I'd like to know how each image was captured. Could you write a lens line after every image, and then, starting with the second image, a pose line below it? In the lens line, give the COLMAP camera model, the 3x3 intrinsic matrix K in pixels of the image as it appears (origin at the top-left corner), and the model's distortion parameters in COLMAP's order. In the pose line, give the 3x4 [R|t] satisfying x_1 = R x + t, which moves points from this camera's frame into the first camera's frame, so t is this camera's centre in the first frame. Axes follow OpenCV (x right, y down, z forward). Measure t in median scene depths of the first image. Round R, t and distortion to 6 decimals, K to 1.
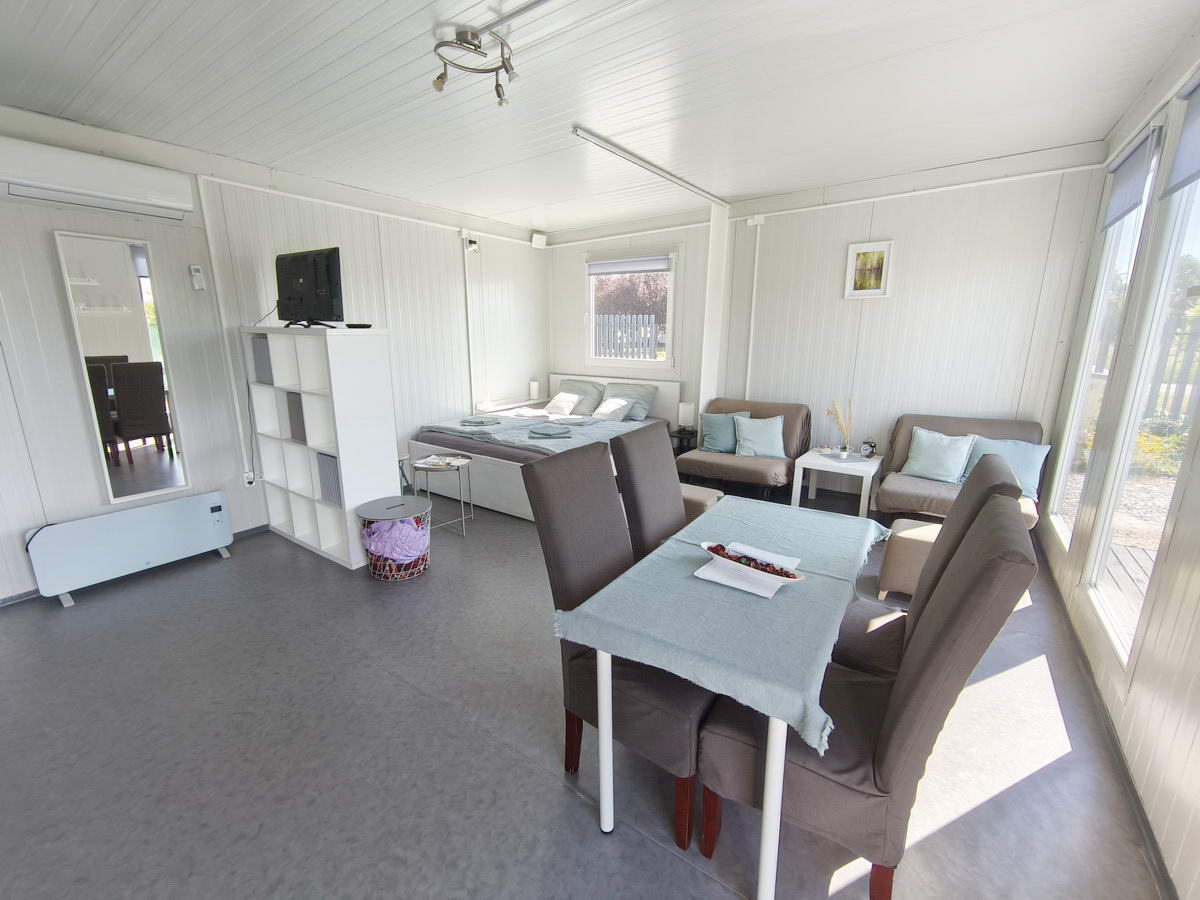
lens RADIAL K [[501.4, 0, 600.1], [0, 501.4, 449.5], [0, 0, 1]] dist [-0.009611, -0.000869]
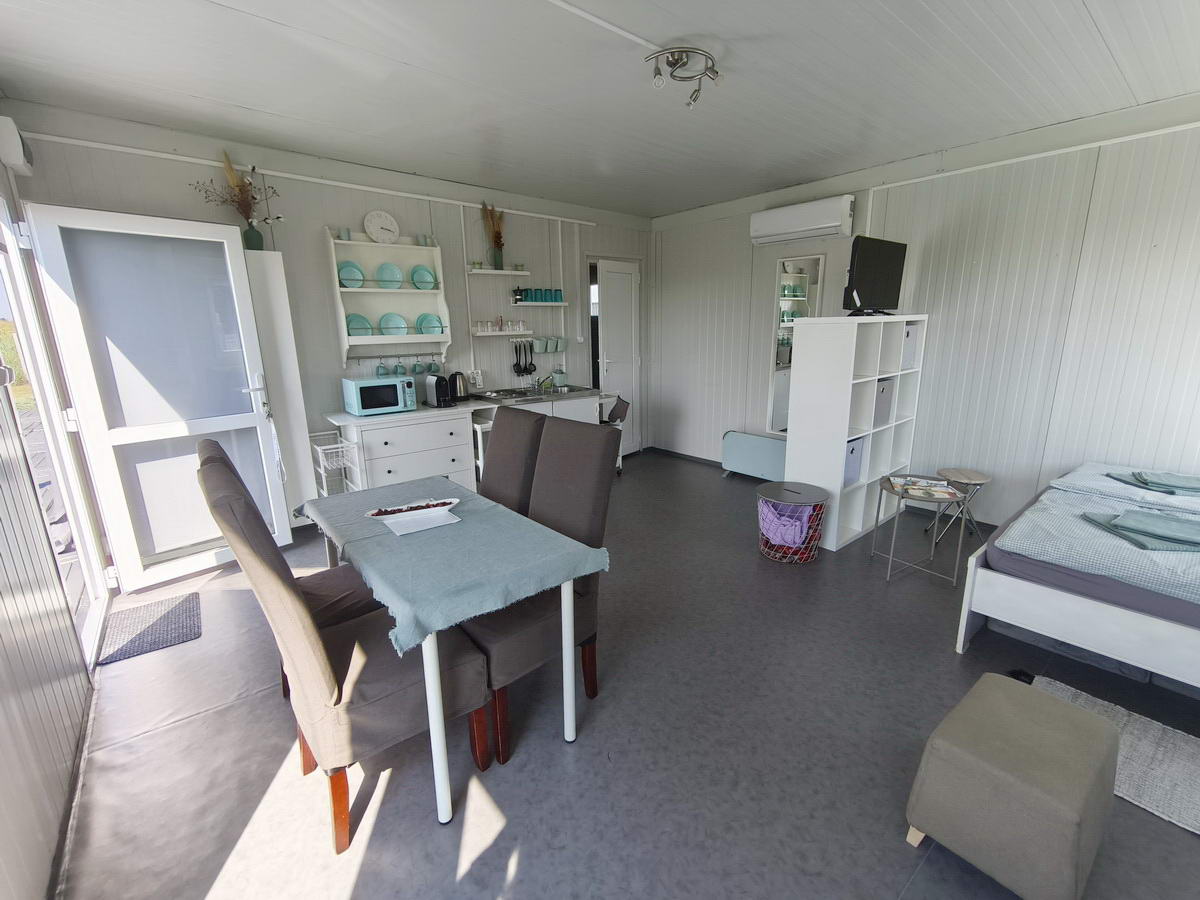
lens RADIAL K [[501.4, 0, 602.6], [0, 501.4, 445.6], [0, 0, 1]] dist [-0.009611, -0.000869]
pose [[-0.264224, 0.218351, -0.939419, 0.580453], [-0.195750, 0.941621, 0.273920, -0.162173], [0.944388, 0.256267, -0.206056, 0.746187]]
